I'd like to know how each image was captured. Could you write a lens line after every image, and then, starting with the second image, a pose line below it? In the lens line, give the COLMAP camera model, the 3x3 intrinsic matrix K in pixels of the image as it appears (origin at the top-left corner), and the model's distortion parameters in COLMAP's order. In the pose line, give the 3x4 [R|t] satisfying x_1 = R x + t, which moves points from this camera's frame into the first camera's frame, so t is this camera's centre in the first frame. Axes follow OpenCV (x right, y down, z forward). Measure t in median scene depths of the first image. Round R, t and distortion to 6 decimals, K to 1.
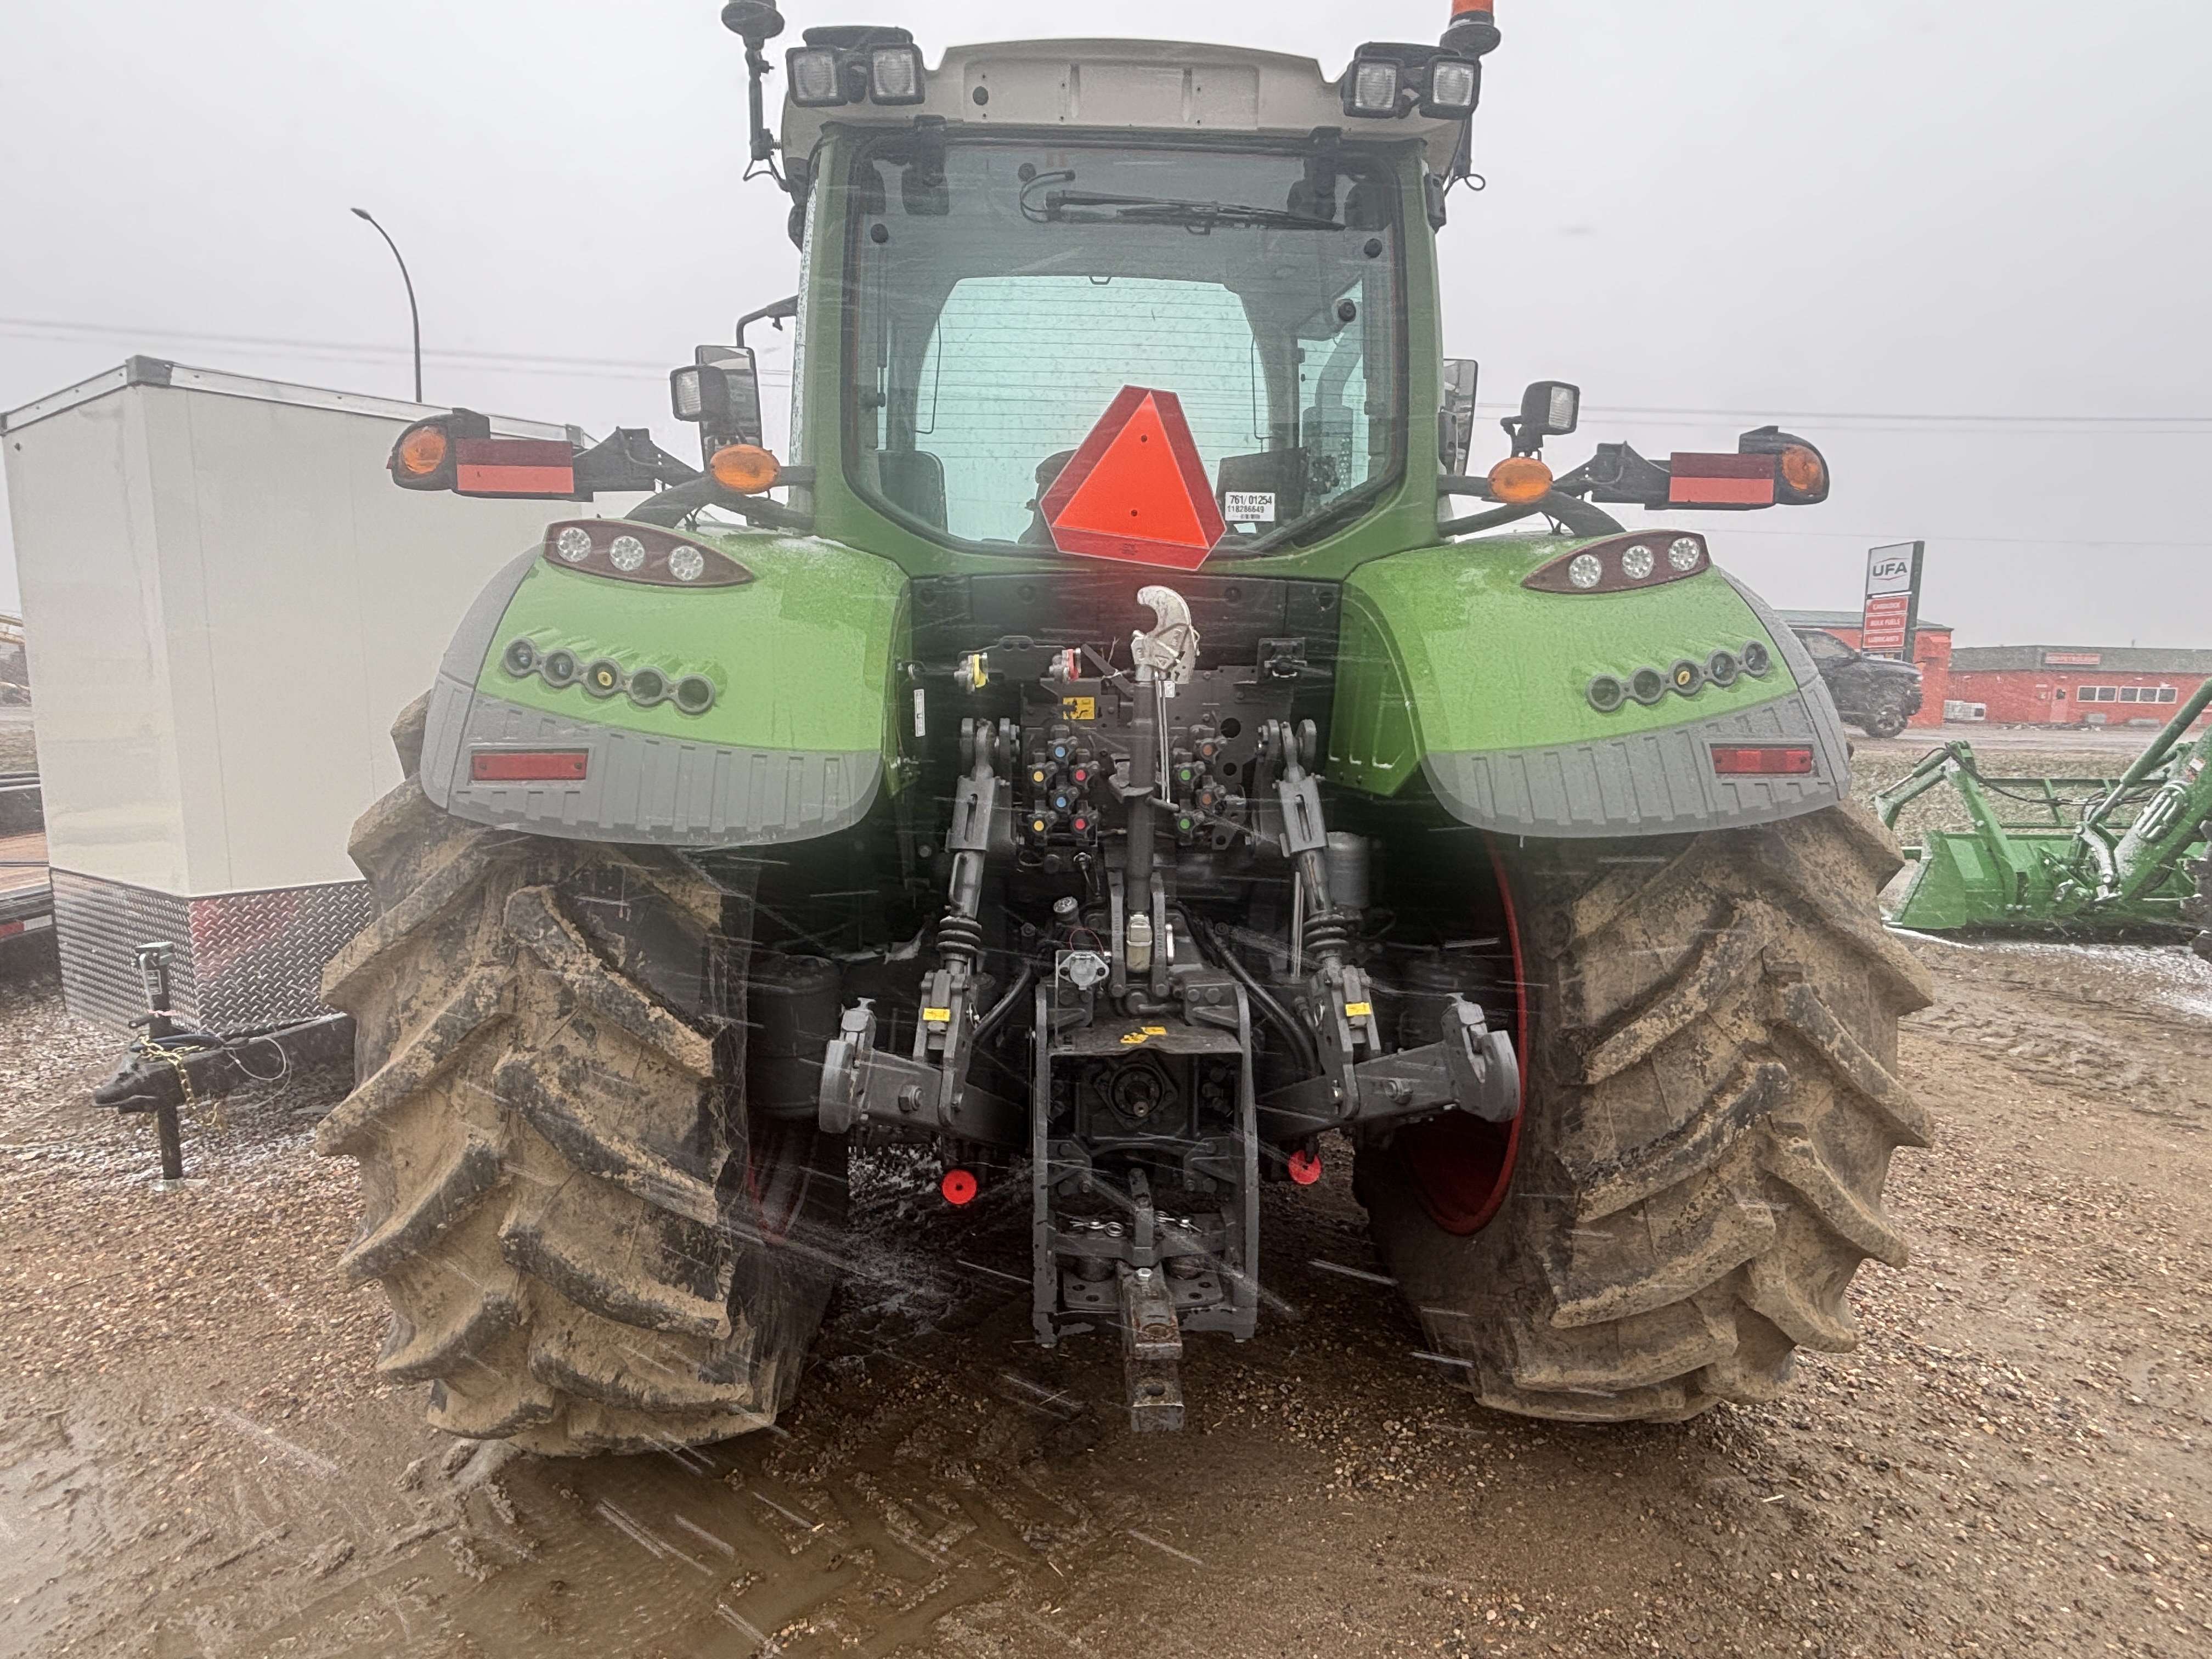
lens RADIAL K [[1169.6, 0, 1106.0], [0, 1169.6, 829.5], [0, 0, 1]] dist [0.001739, 0.000241]
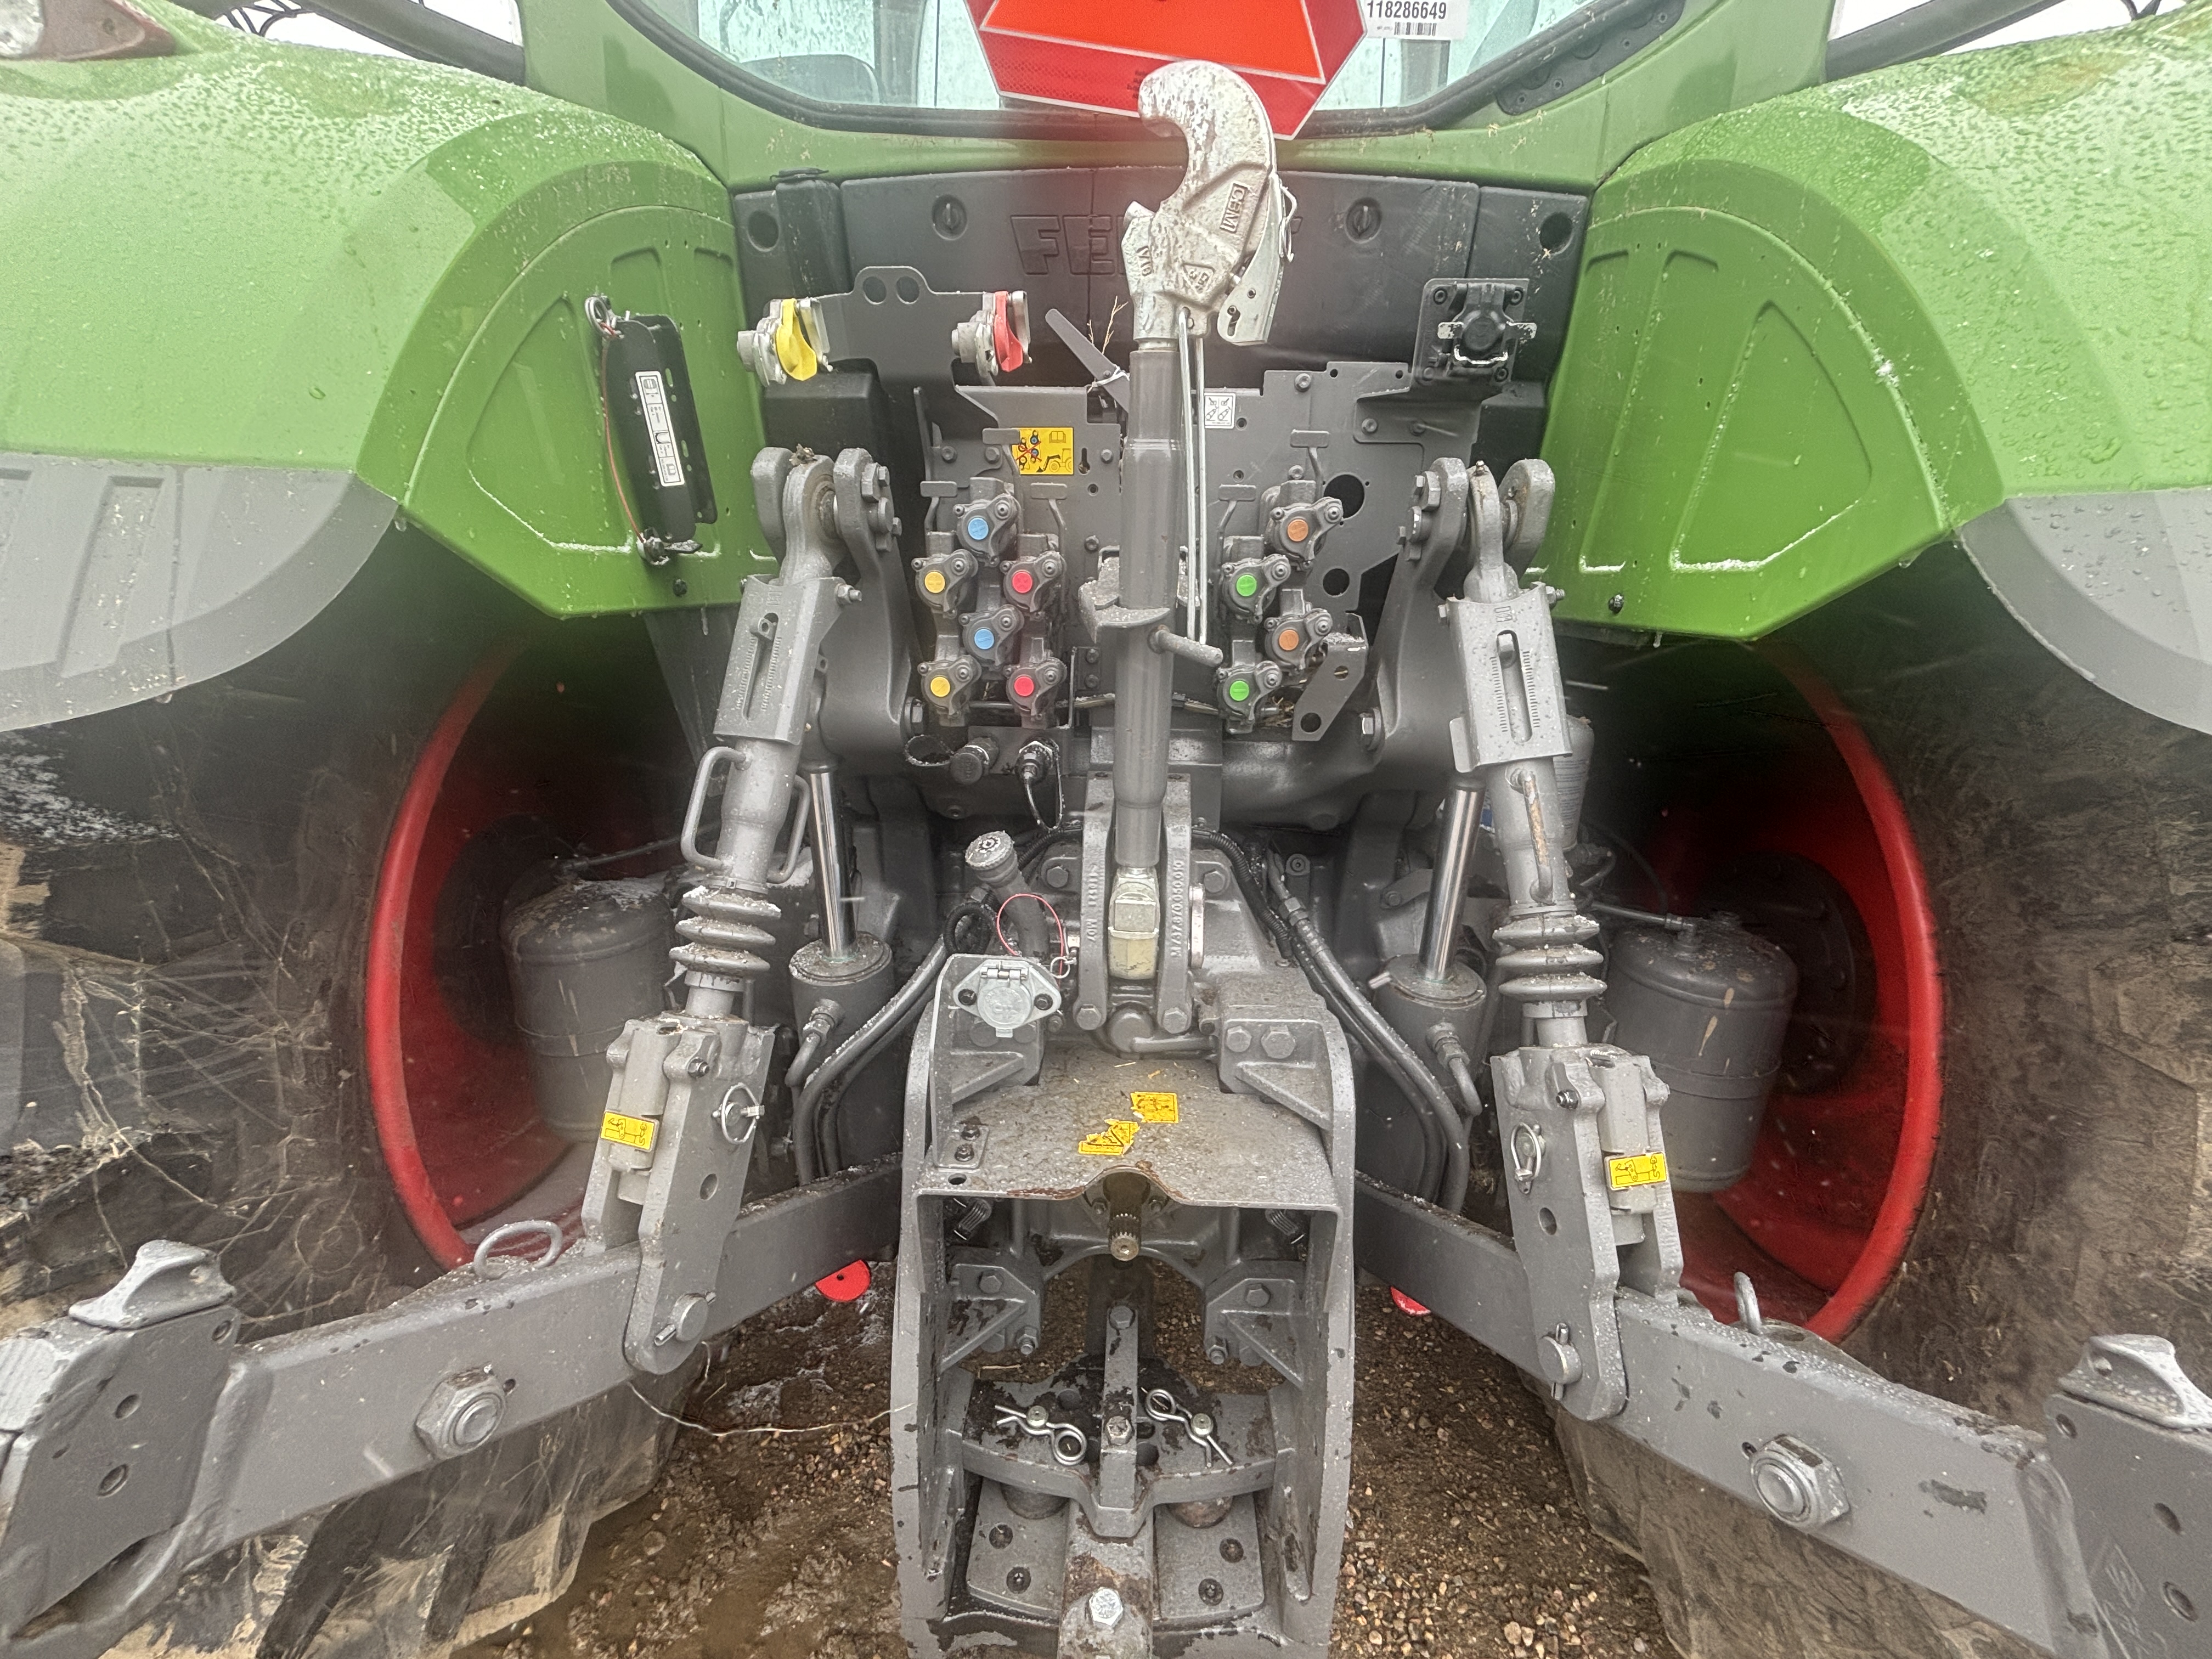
lens RADIAL K [[889.4, 0, 1107.7], [0, 889.4, 824.1], [0, 0, 1]] dist [-0.001310, -0.000113]
pose [[0.994700, 0.041236, -0.094189, 0.051127], [-0.024697, 0.985059, 0.170440, -0.011621], [0.099810, -0.167210, 0.980856, 0.636562]]
